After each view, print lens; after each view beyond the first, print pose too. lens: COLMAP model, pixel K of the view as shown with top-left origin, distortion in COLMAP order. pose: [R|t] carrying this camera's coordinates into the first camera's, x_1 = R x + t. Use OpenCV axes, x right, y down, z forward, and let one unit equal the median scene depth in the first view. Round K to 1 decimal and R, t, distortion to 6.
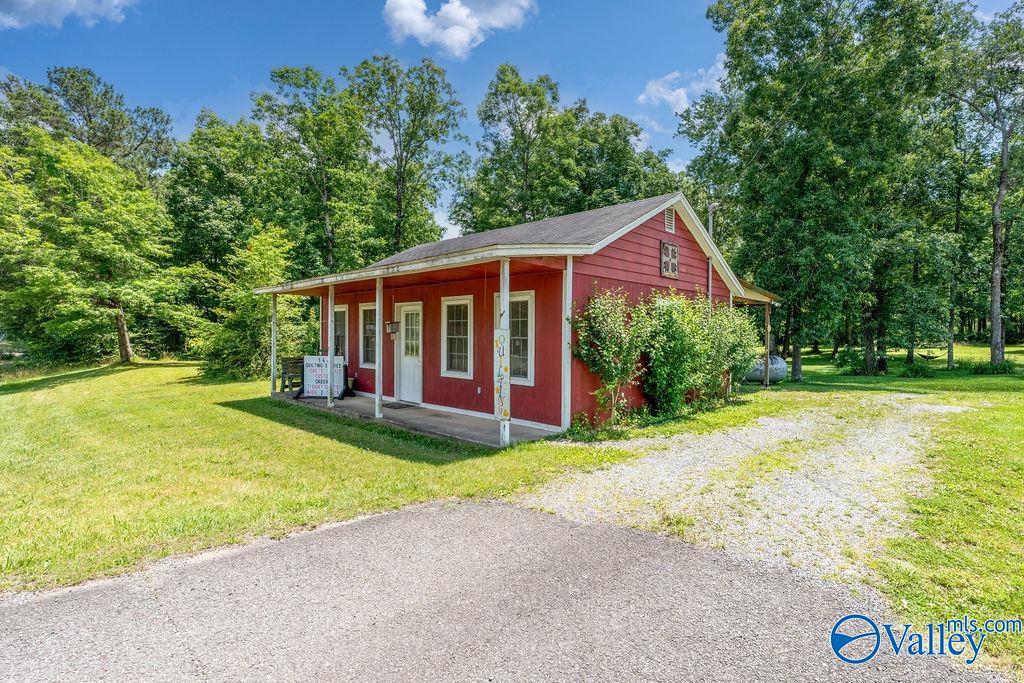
lens RADIAL K [[463.5, 0, 512.0], [0, 463.5, 341.5], [0, 0, 1]] dist [-0.003986, 0.000420]
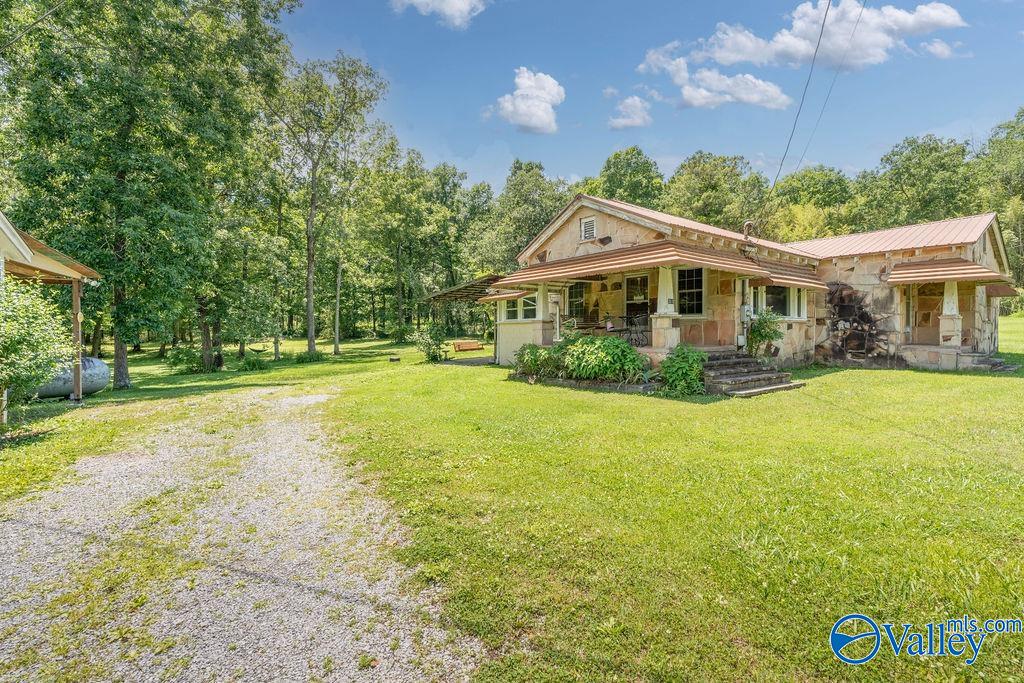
lens RADIAL K [[437.5, 0, 514.7], [0, 437.5, 336.4], [0, 0, 1]] dist [-0.000059, 0.000372]
pose [[0.259621, -0.007768, 0.965679, 0.085348], [0.017547, 0.999841, 0.003326, 0.008470], [-0.965551, 0.016081, 0.259715, 0.188718]]
